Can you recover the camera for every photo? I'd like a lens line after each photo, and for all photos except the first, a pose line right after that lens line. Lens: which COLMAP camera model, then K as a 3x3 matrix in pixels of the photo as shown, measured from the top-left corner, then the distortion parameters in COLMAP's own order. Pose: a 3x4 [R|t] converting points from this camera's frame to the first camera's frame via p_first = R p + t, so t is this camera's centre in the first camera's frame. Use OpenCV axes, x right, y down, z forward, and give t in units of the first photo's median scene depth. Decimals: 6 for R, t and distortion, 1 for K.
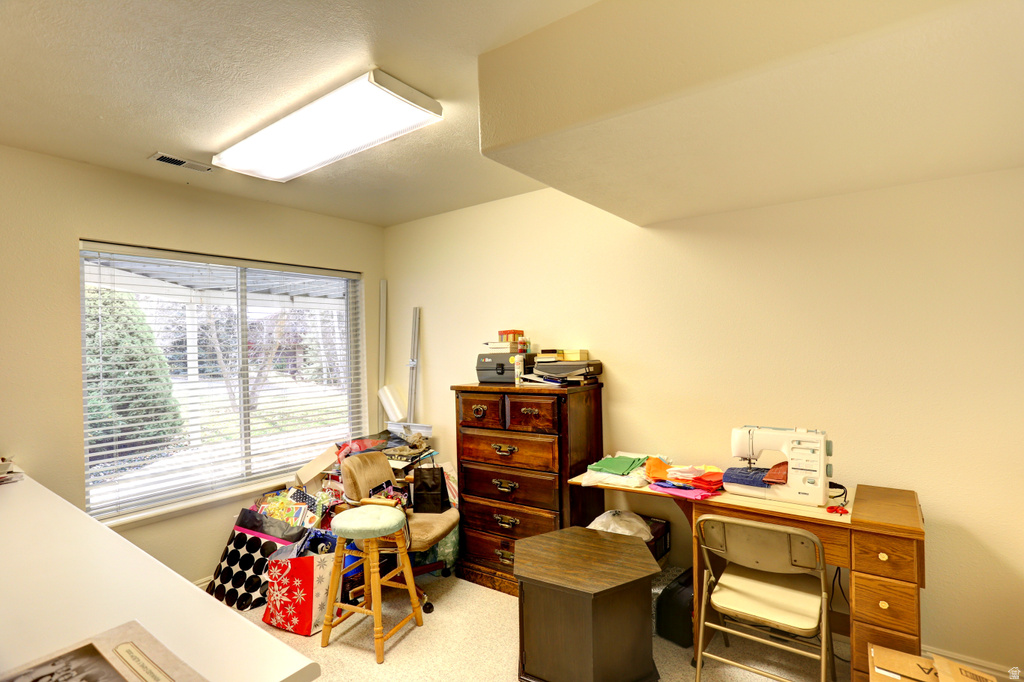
lens RADIAL K [[499.6, 0, 512.0], [0, 499.6, 341.0], [0, 0, 1]] dist [-0.069748, 0.031470]
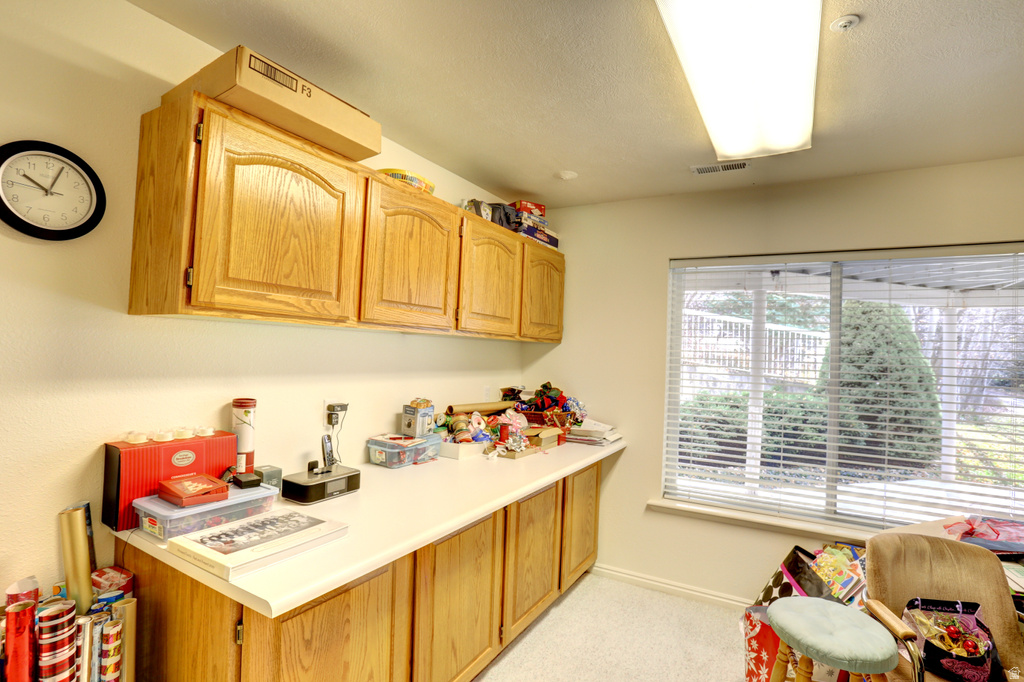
lens RADIAL K [[498.5, 0, 512.0], [0, 498.5, 341.0], [0, 0, 1]] dist [-0.000501, 0.029790]
pose [[0.130978, 0.004626, -0.991374, 0.094117], [-0.027479, 0.999622, 0.001034, 0.000349], [0.991004, 0.027107, 0.131056, 0.148722]]
